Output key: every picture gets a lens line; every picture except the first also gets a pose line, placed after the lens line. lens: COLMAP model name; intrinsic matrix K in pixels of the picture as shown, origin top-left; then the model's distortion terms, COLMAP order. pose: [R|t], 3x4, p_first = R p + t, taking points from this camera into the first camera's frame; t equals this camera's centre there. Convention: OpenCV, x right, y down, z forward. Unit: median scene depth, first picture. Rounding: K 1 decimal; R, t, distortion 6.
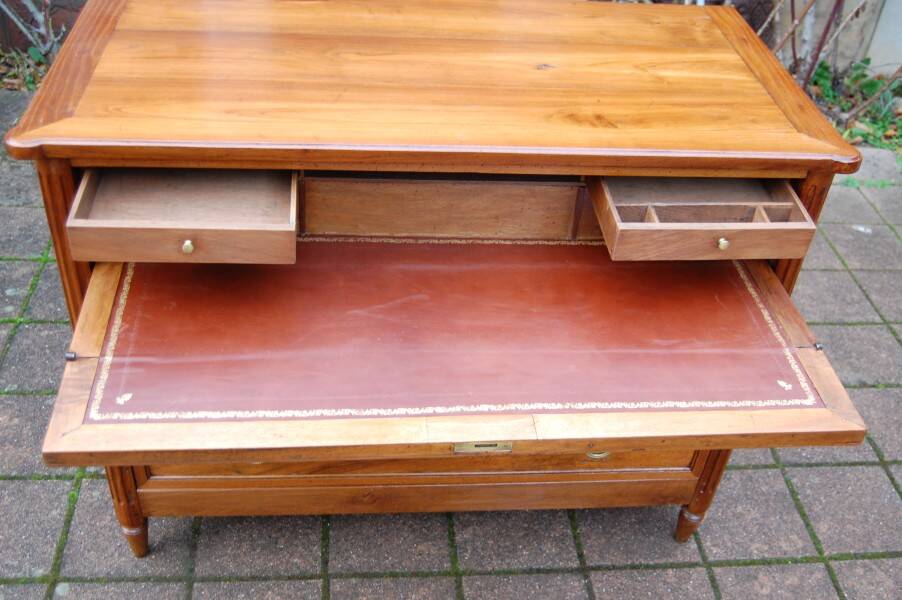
lens RADIAL K [[949.7, 0, 447.0], [0, 949.7, 297.5], [0, 0, 1]] dist [-0.058985, 0.000000]
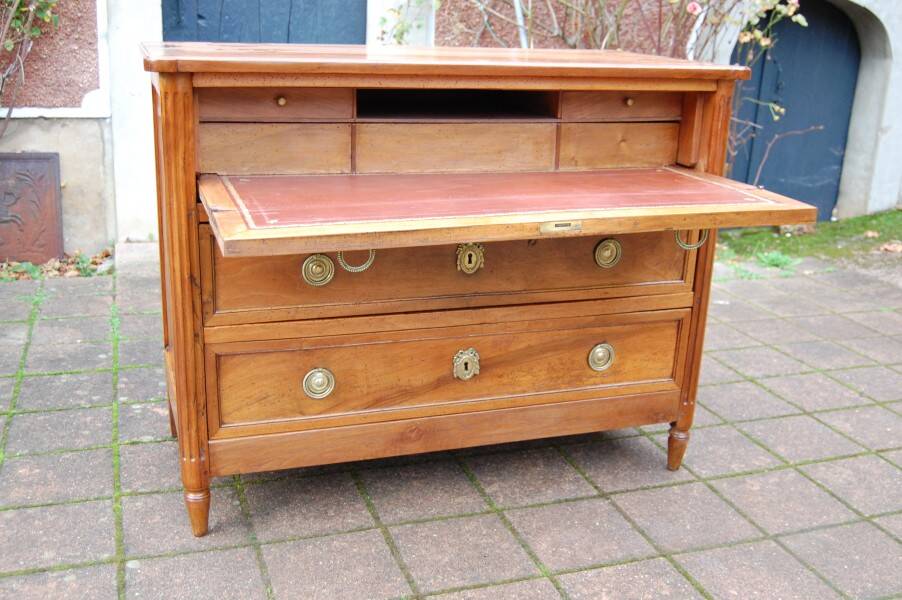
lens RADIAL K [[949.7, 0, 445.7], [0, 949.7, 302.0], [0, 0, 1]] dist [-0.058985, 0.000000]
pose [[0.970534, -0.107370, 0.215720, -0.261183], [0.174353, 0.930853, -0.321113, 0.414418], [-0.166325, 0.349262, 0.922145, -0.084023]]
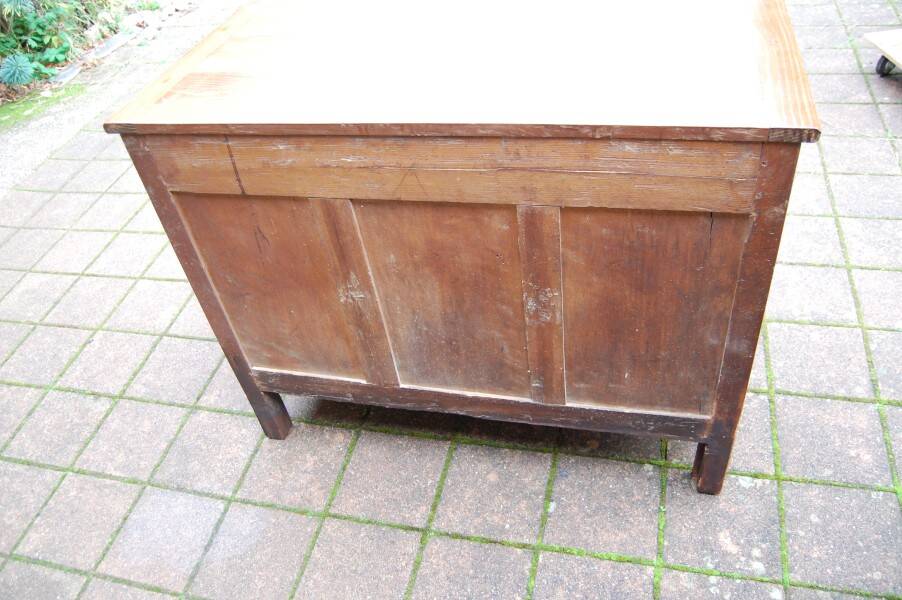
lens RADIAL K [[716.7, 0, 453.2], [0, 716.7, 301.5], [0, 0, 1]] dist [-0.081324, 0.018975]
pose [[-0.945239, -0.182817, 0.270371, -0.246470], [0.242850, 0.159483, 0.956864, -0.856376], [-0.218051, 0.970125, -0.106352, 1.154267]]
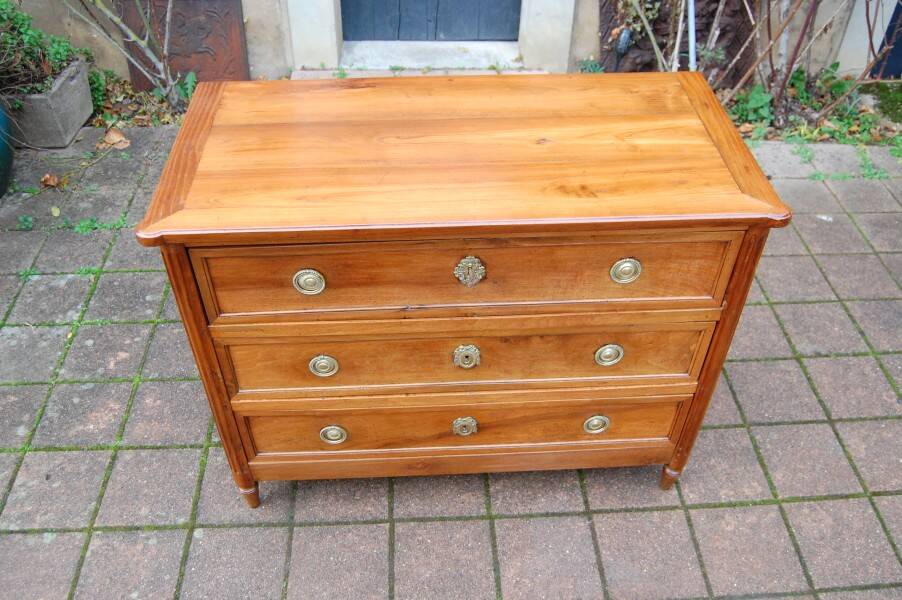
lens RADIAL K [[780.2, 0, 447.7], [0, 780.2, 298.2], [0, 0, 1]] dist [-0.085340, 0.032824]
pose [[0.996944, -0.026083, -0.073637, 0.038802], [0.031517, 0.996787, 0.073635, -0.095024], [0.071480, -0.075731, 0.994563, -0.055322]]
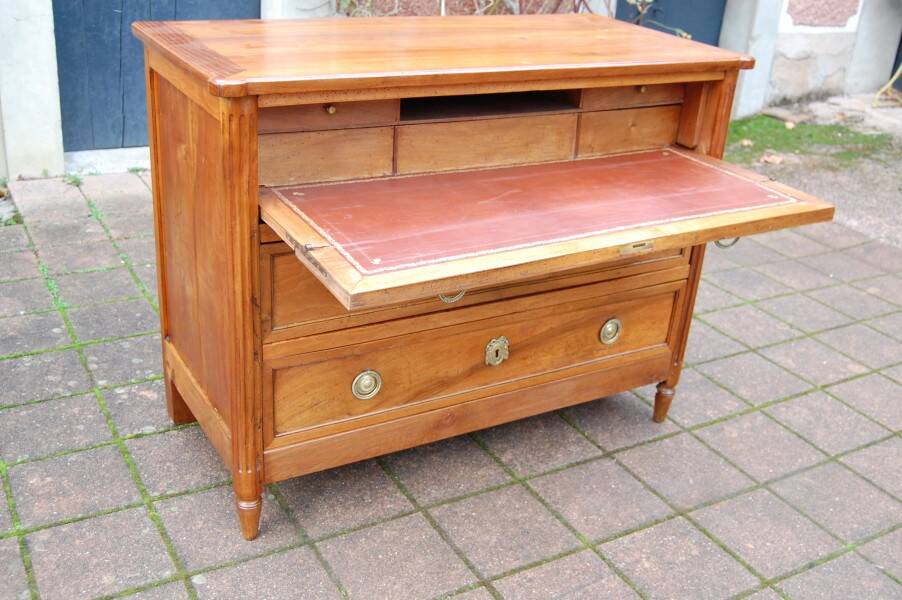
lens RADIAL K [[949.7, 0, 444.8], [0, 949.7, 303.0], [0, 0, 1]] dist [-0.058985, 0.000000]
pose [[0.907647, -0.187221, 0.375666, -0.475594], [0.257660, 0.955056, -0.146559, 0.233715], [-0.331343, 0.229818, 0.915093, -0.083794]]
